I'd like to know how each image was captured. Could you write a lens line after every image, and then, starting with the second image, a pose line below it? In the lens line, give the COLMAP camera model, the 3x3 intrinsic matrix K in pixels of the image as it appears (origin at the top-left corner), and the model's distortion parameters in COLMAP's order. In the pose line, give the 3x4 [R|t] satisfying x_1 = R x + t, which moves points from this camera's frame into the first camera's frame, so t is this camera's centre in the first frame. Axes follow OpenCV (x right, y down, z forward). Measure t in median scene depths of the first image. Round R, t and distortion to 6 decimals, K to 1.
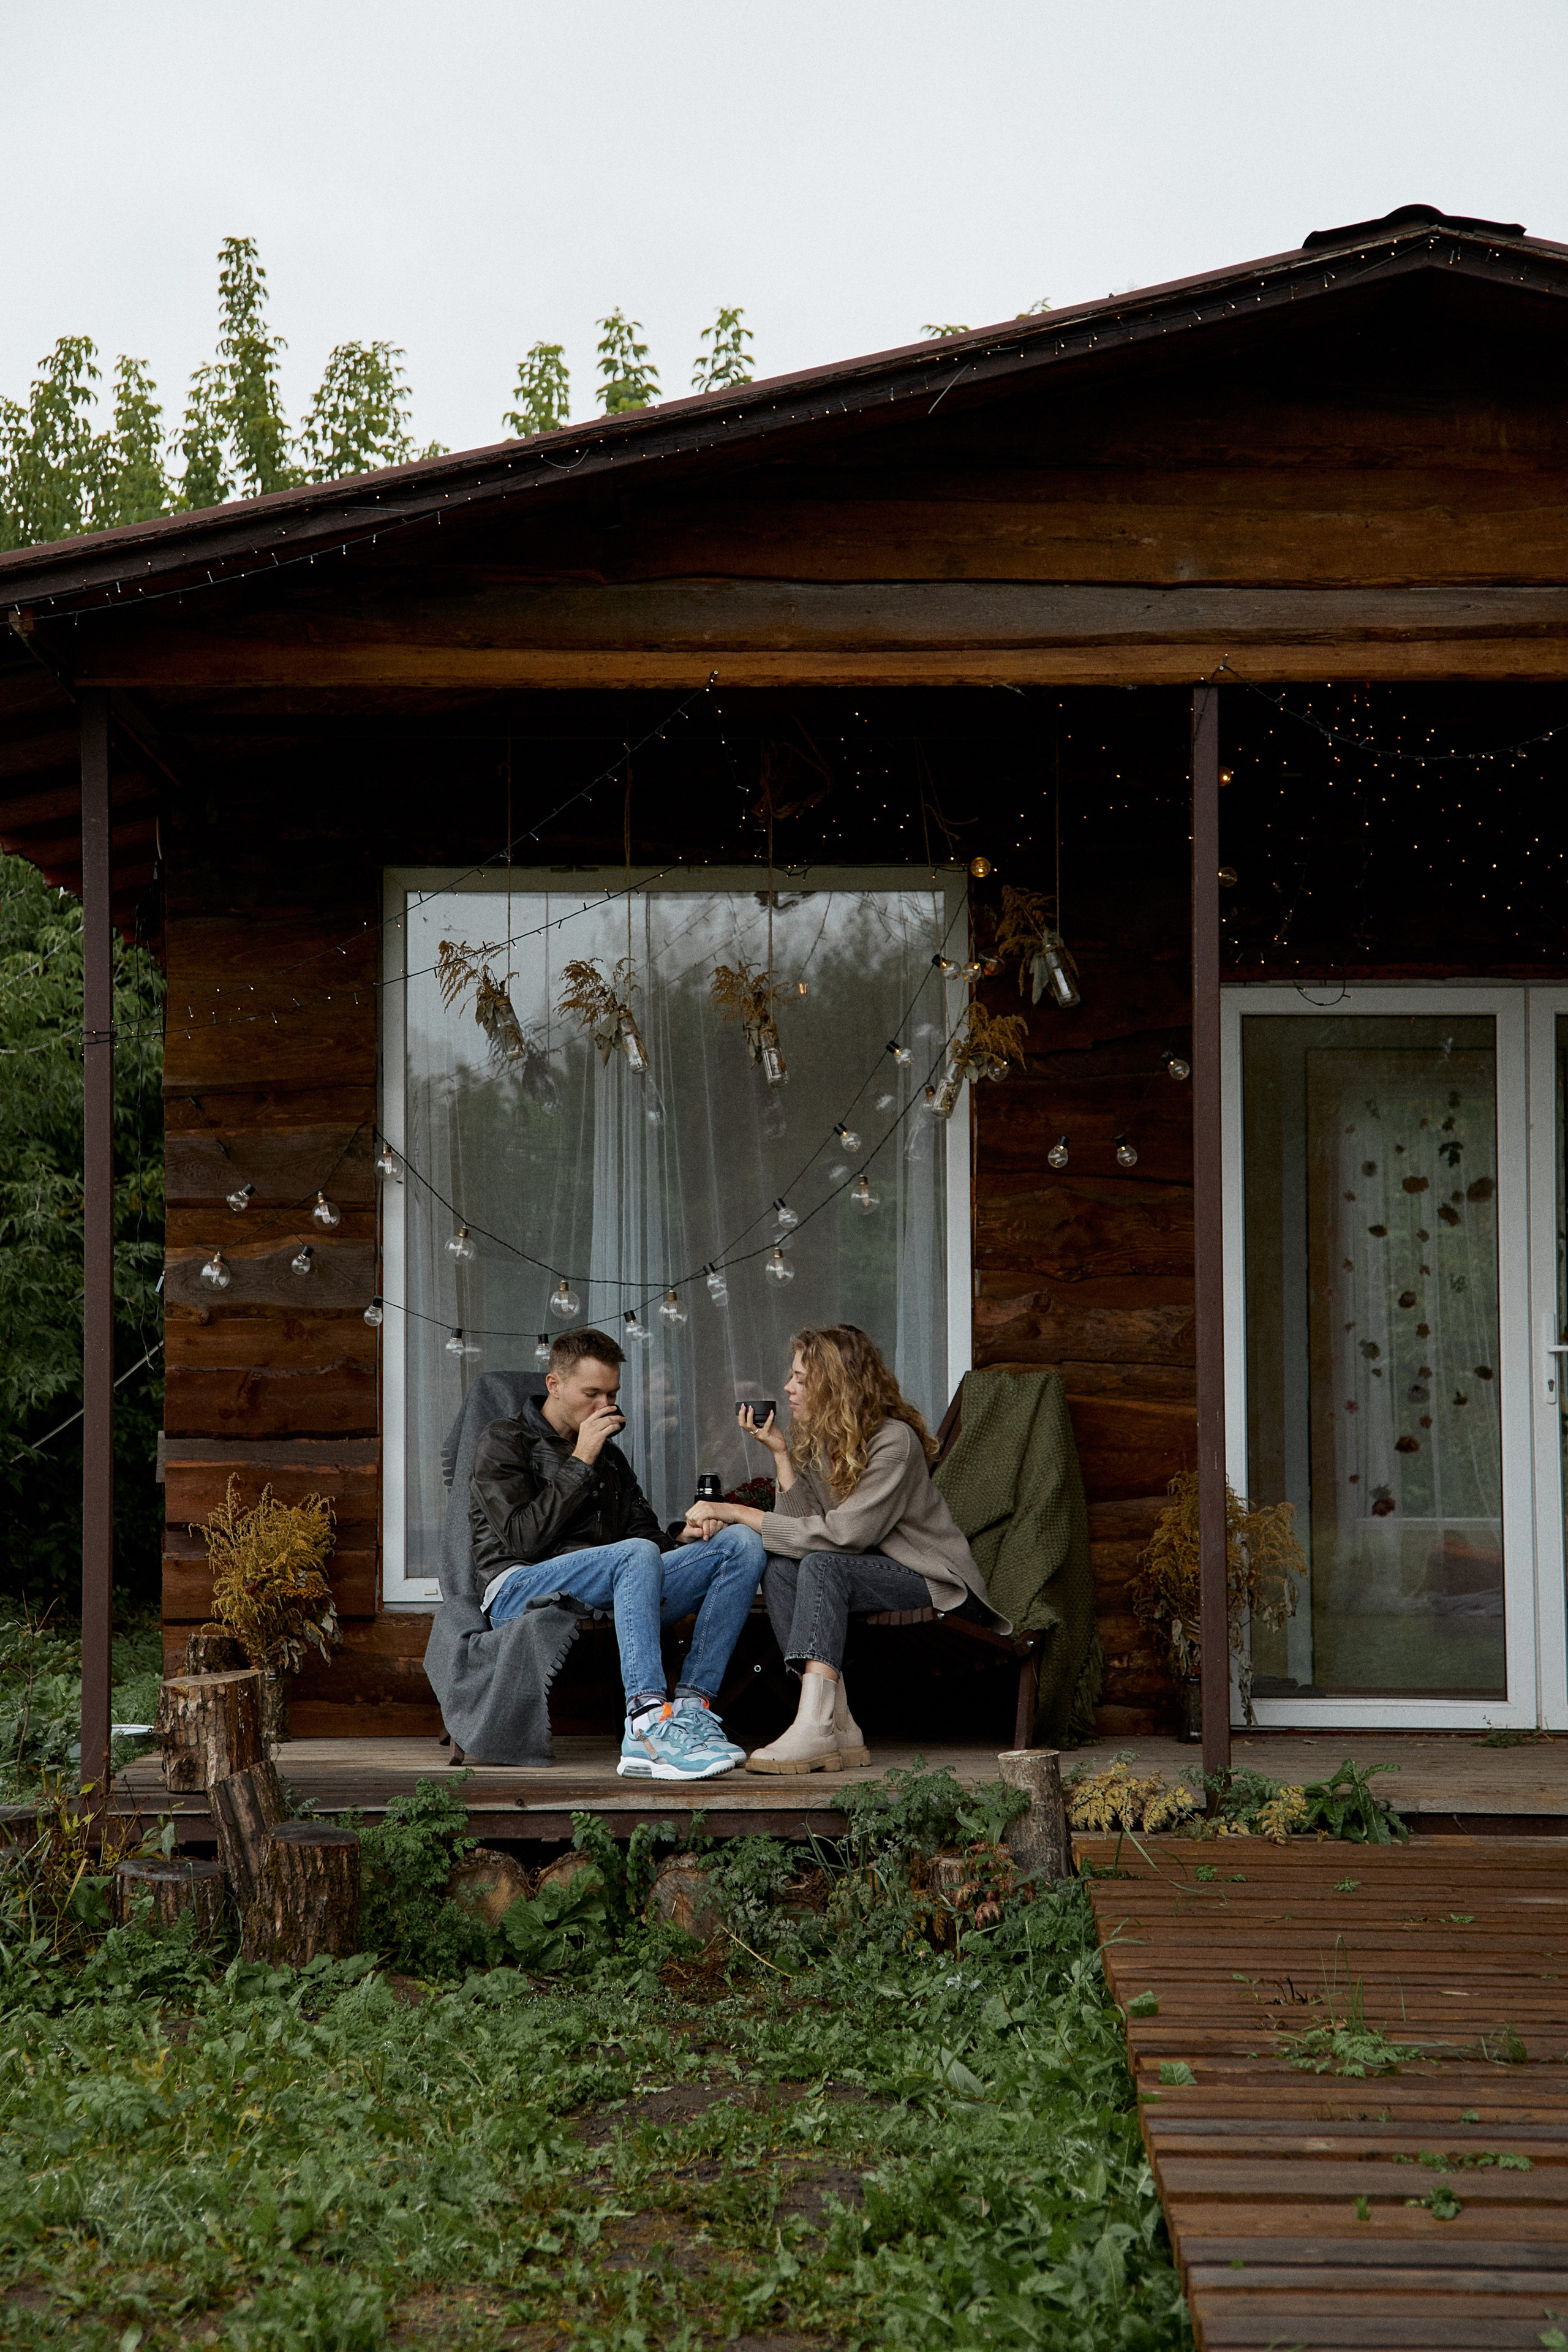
lens RADIAL K [[4433.5, 0, 784.0], [0, 4433.5, 1176.0], [0, 0, 1]] dist [0.301286, 0.075569]
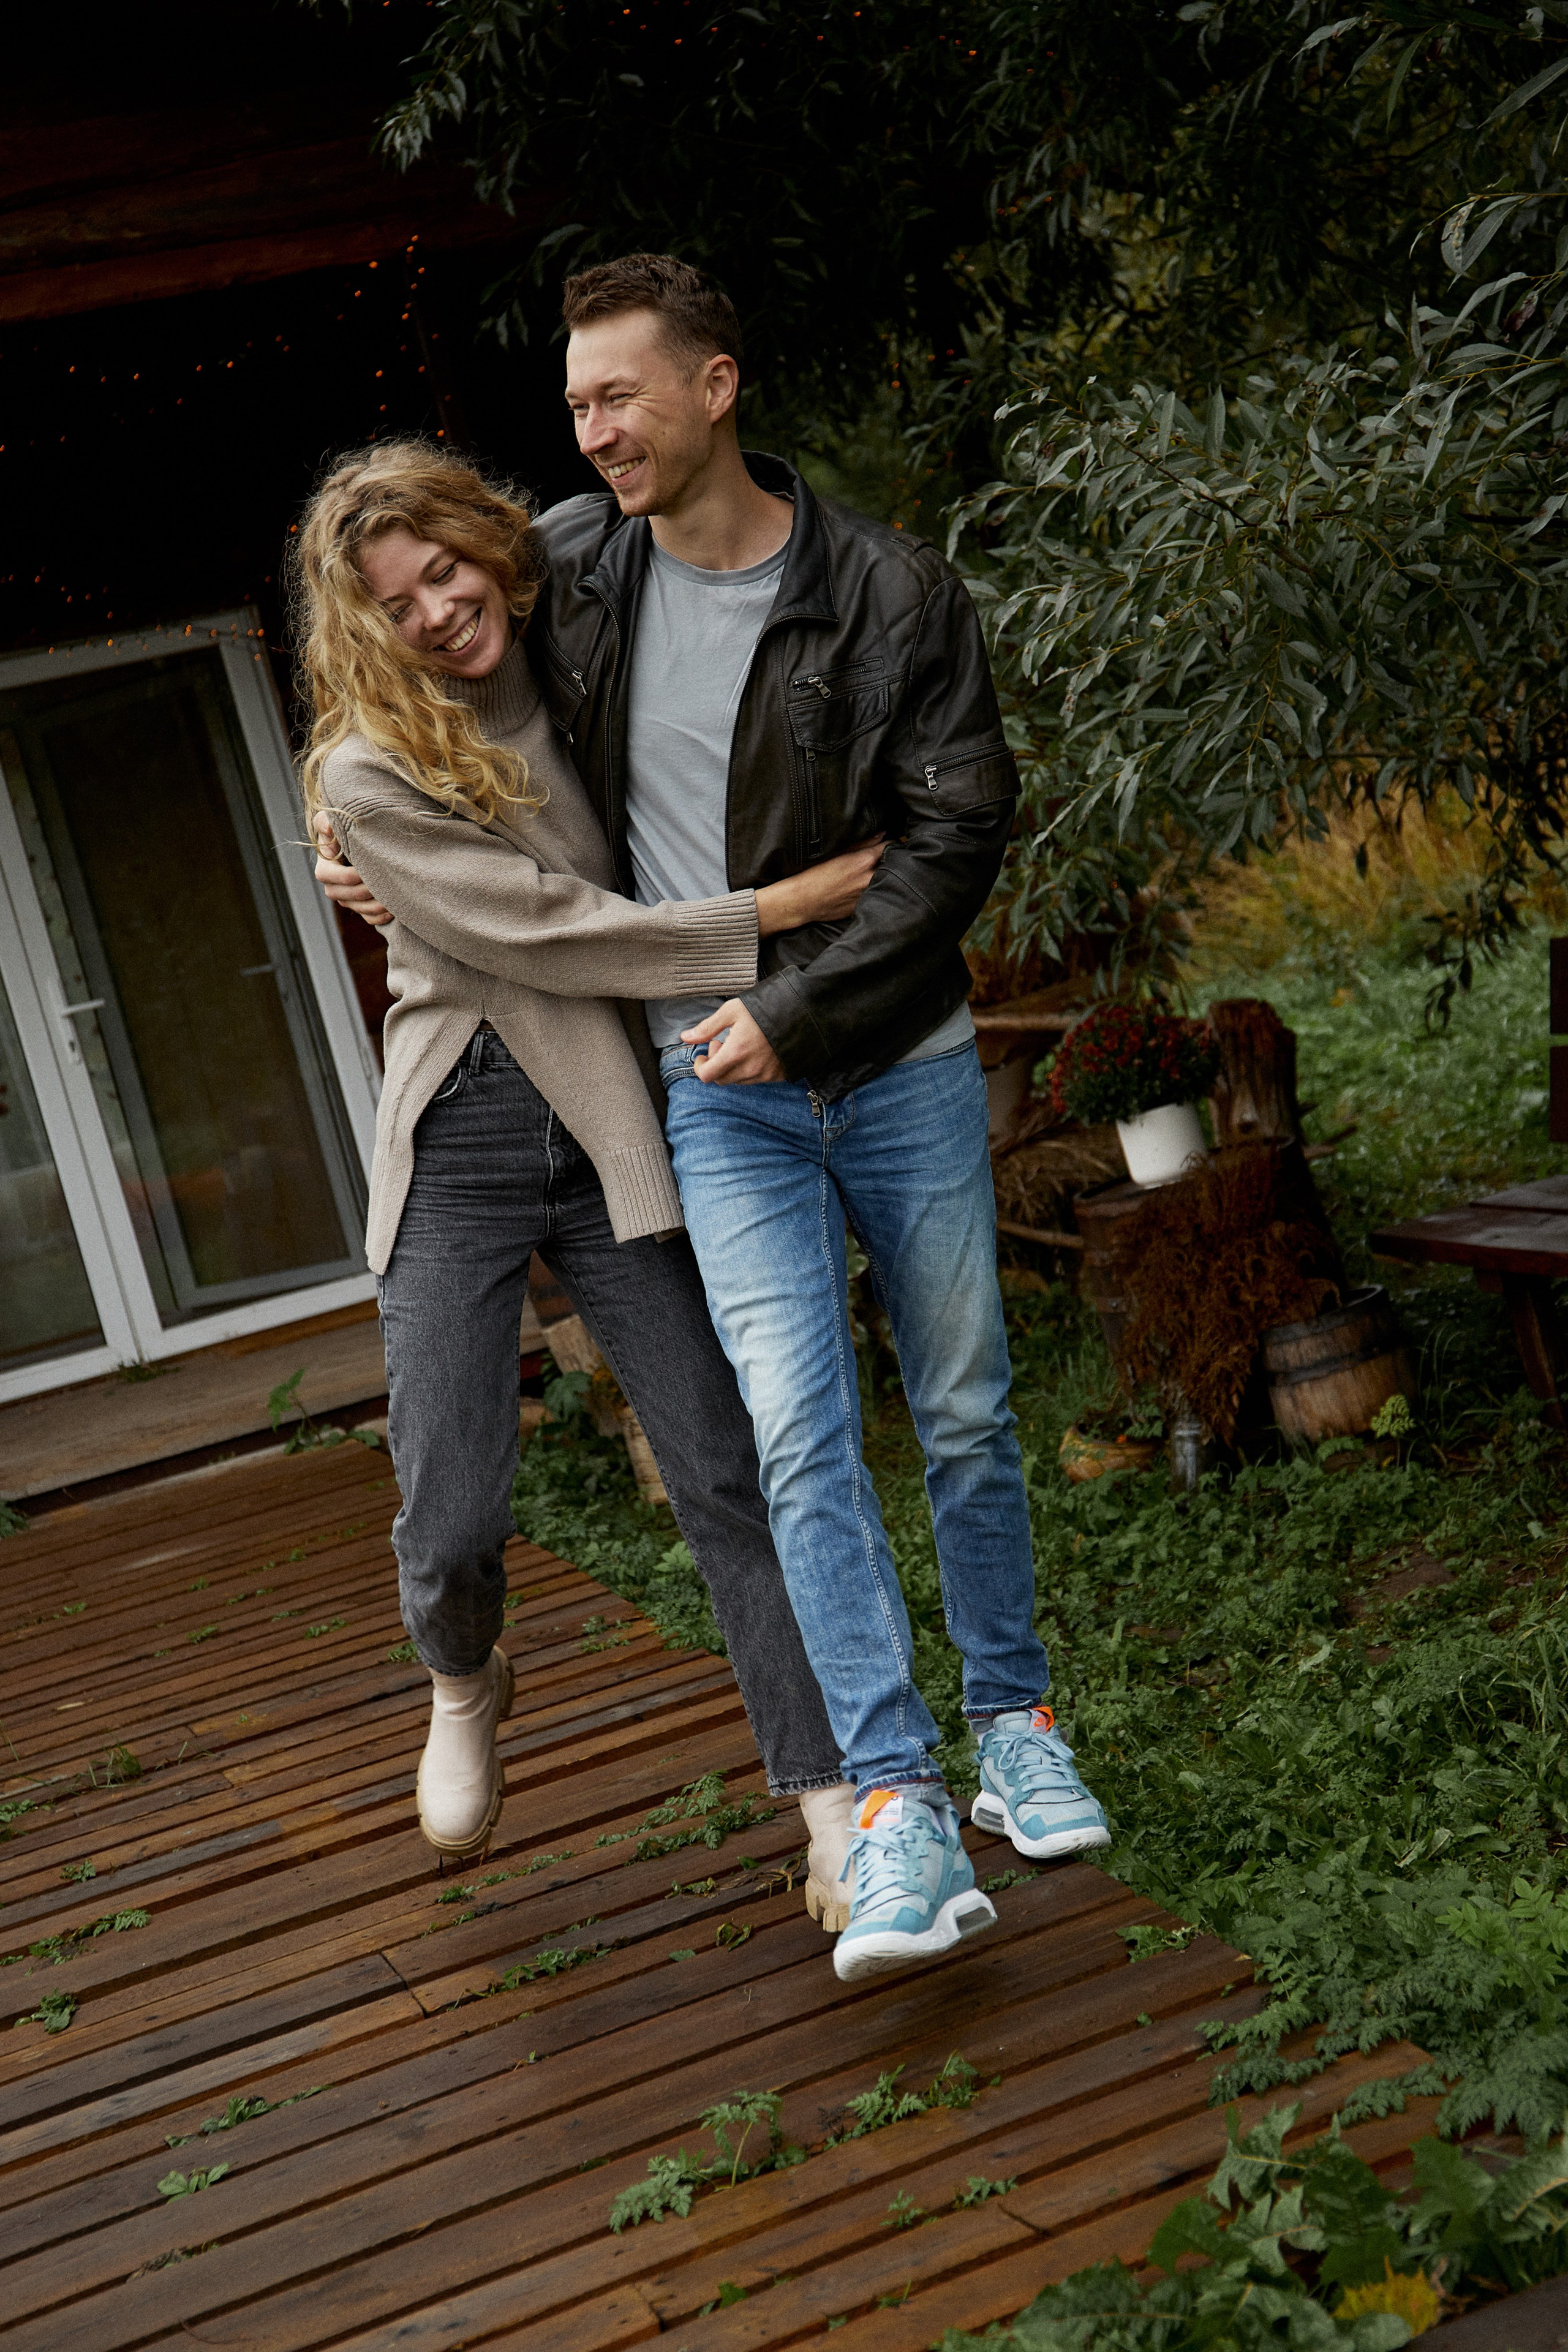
lens RADIAL K [[3548.2, 0, 794.2], [0, 3548.2, 1273.0], [0, 0, 1]] dist [0.024194, 0.743248]
pose [[0.912222, -0.267413, 0.310388, 0.061656], [0.226402, 0.960453, 0.162086, 0.000880], [-0.341457, -0.077586, 0.936690, 0.182103]]
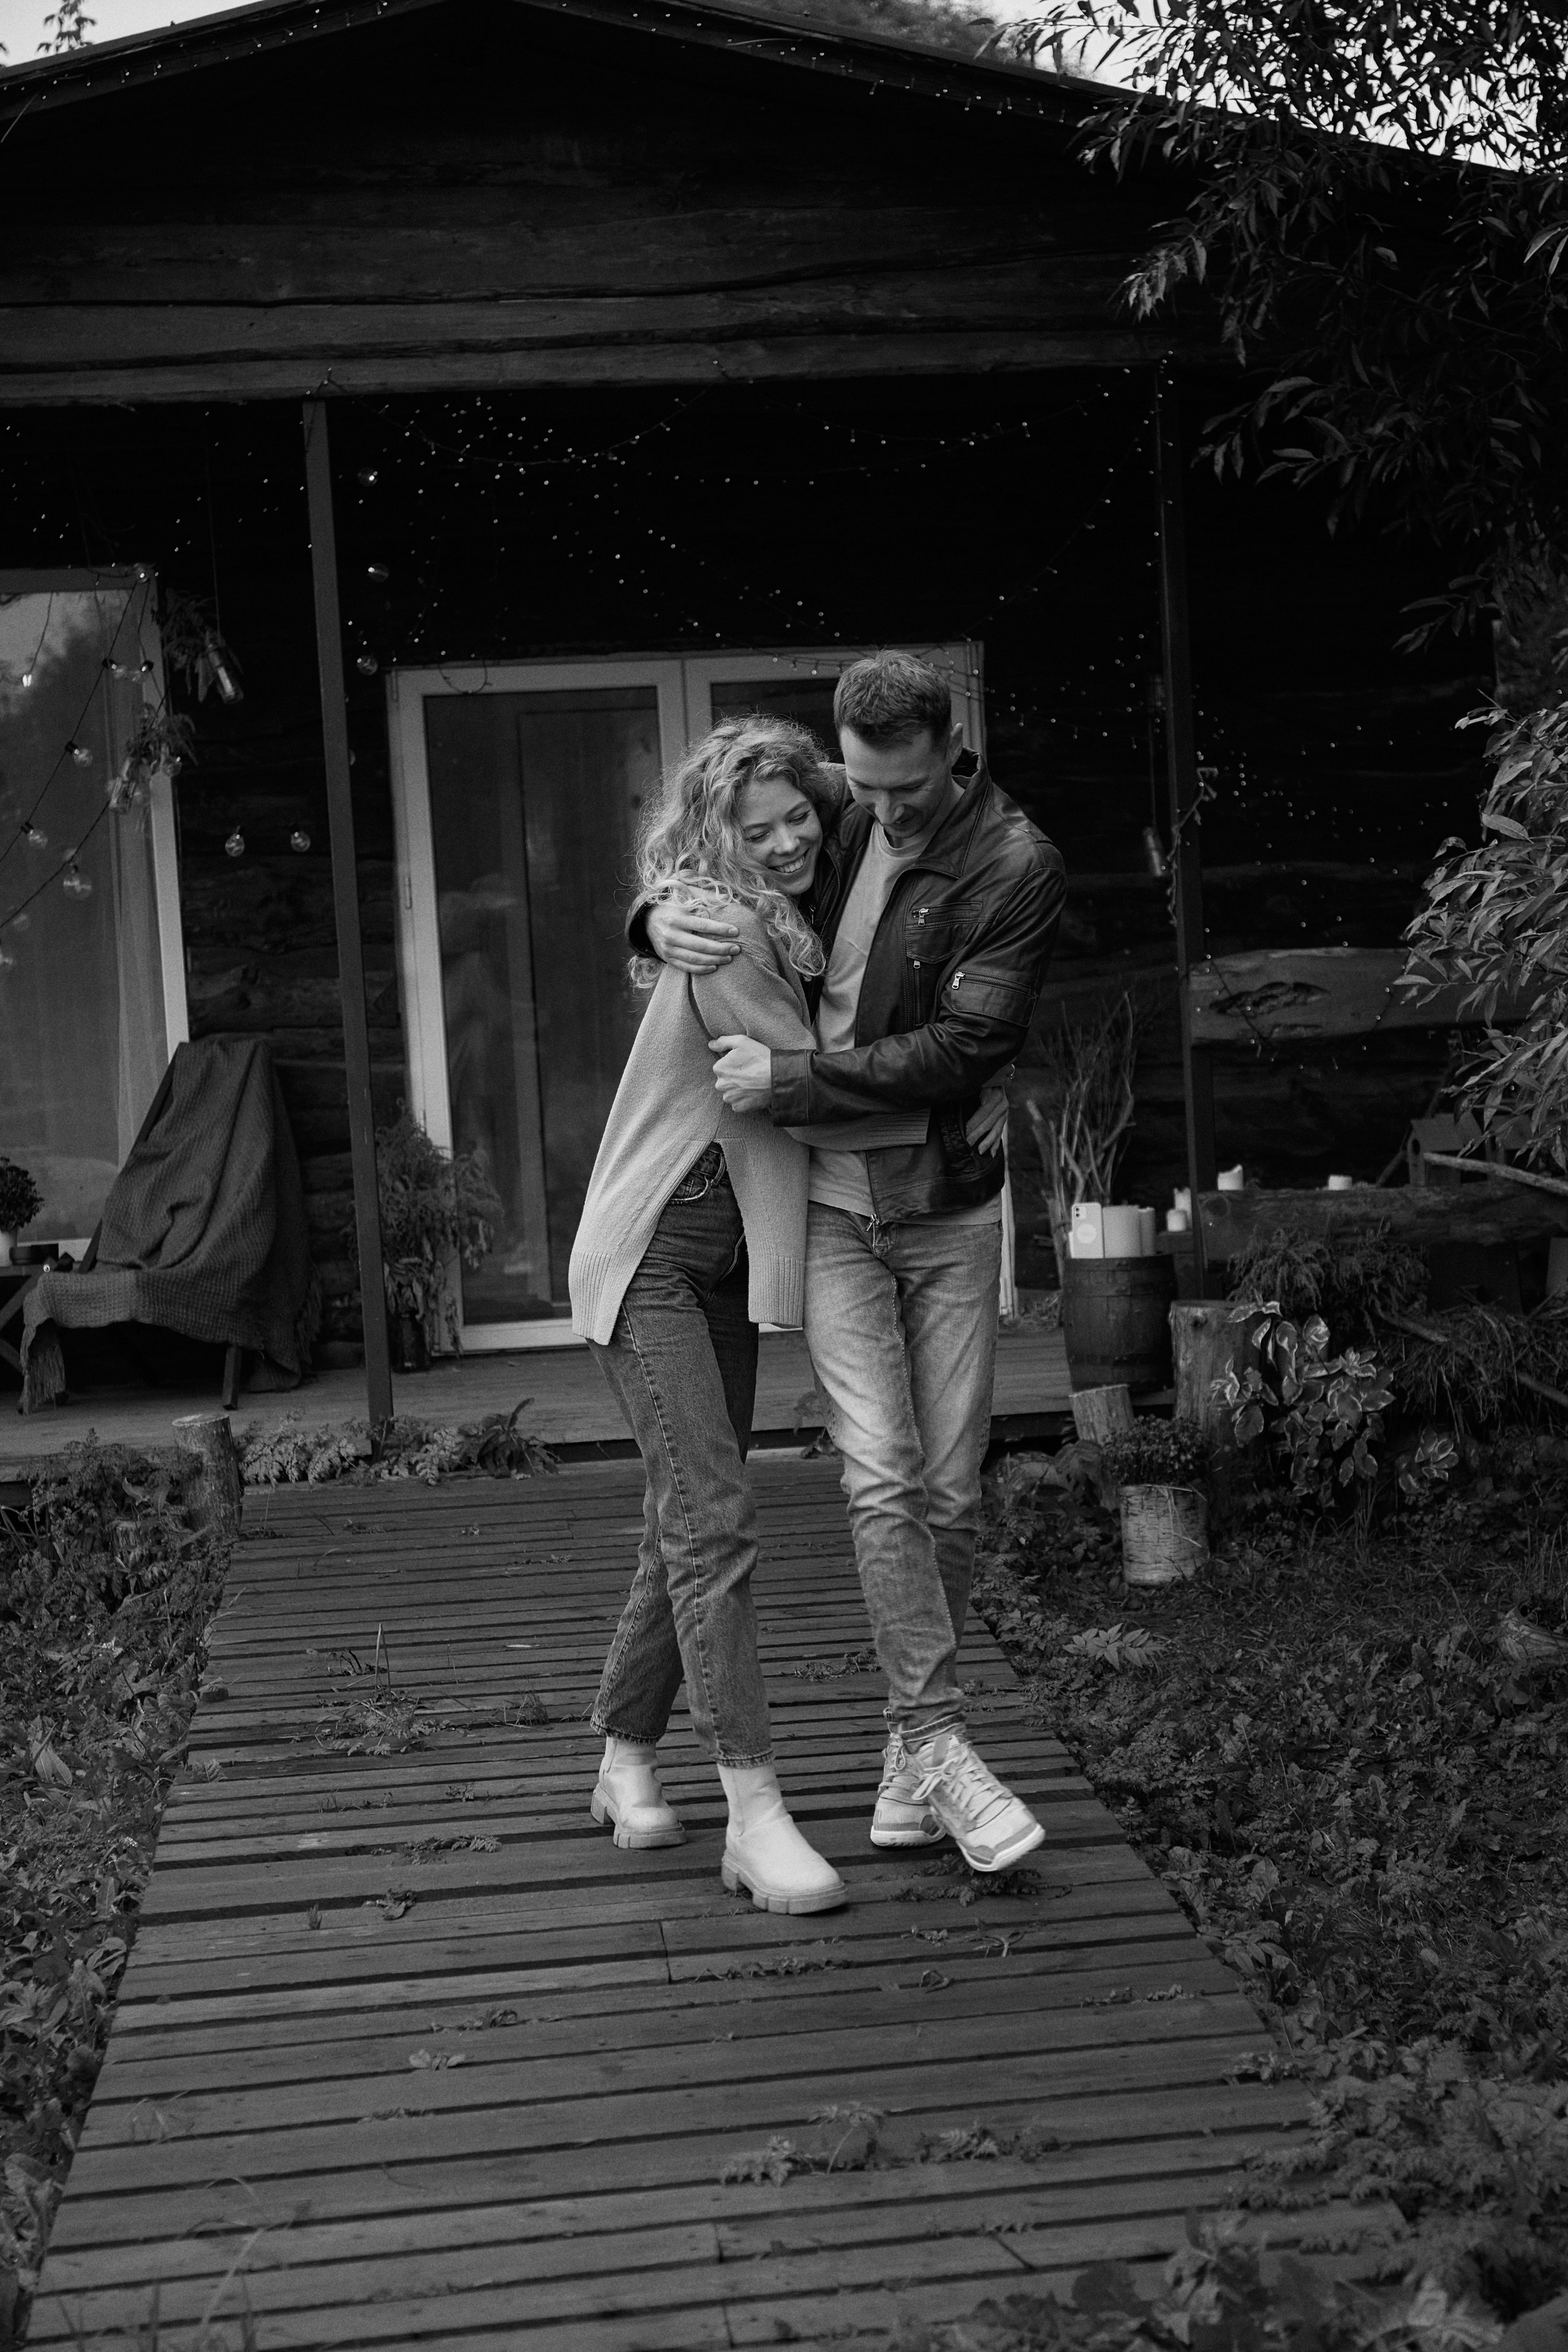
lens RADIAL K [[3877.8, 0, 784.0], [0, 3877.8, 1176.0], [0, 0, 1]] dist [0.060447, 0.239210]
pose [[0.991850, -0.060206, 0.112291, 0.090833], [0.047511, 0.992517, 0.112487, -0.026499], [-0.118223, -0.106235, 0.987288, 0.064672]]
